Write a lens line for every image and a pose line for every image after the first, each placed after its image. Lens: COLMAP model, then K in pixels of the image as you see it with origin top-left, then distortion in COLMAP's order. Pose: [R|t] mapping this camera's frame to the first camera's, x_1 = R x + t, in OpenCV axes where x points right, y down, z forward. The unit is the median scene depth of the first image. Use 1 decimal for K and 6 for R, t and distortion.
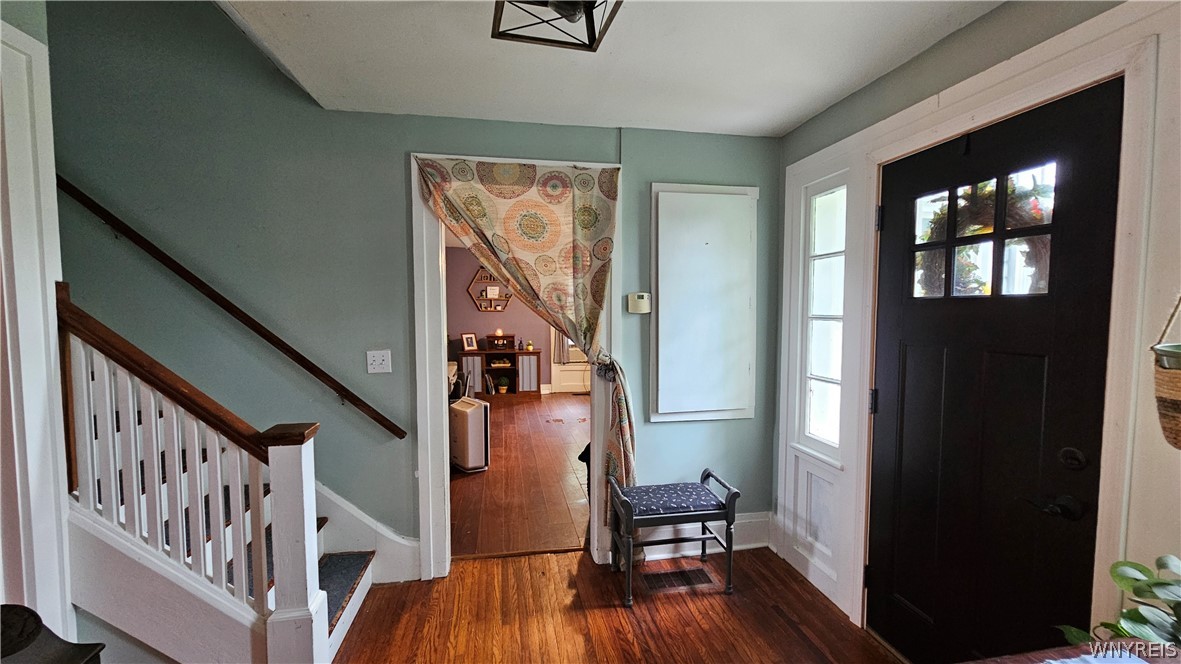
lens RADIAL K [[478.5, 0, 591.2], [0, 478.5, 335.7], [0, 0, 1]] dist [0.001880, 0.000080]
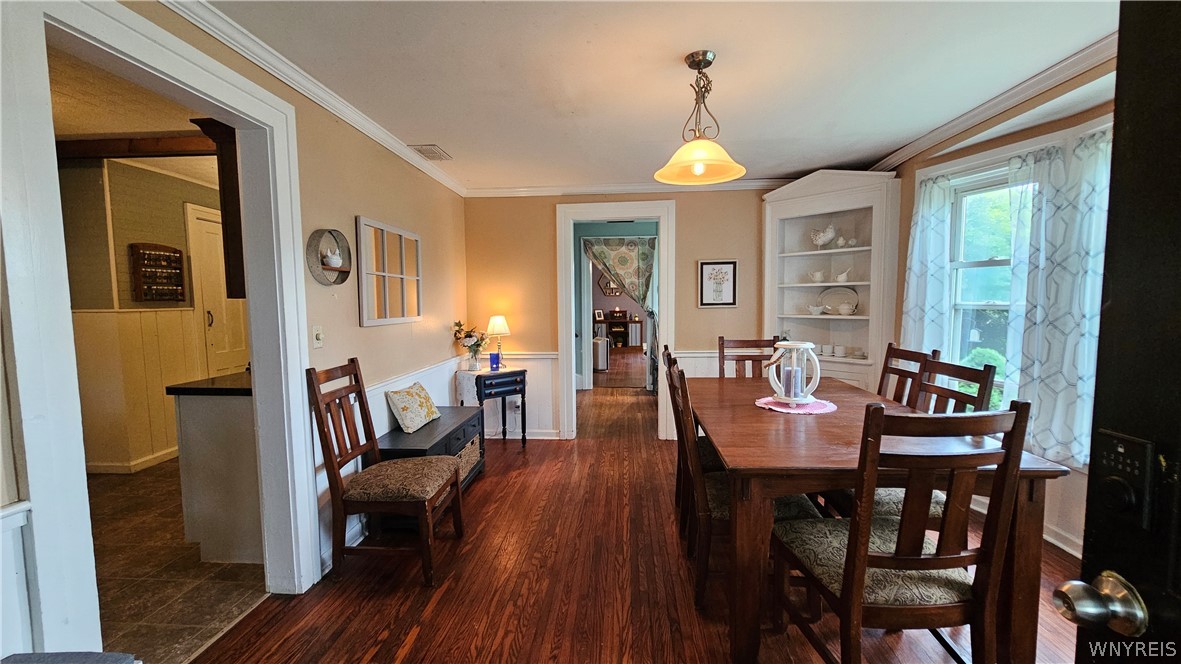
lens RADIAL K [[478.5, 0, 590.3], [0, 478.5, 334.1], [0, 0, 1]] dist [0.001880, 0.000080]
pose [[0.965279, 0.010827, -0.260997, 0.140885], [-0.005680, 0.999774, 0.020467, 0.045660], [0.261159, -0.018274, 0.965123, -0.575989]]
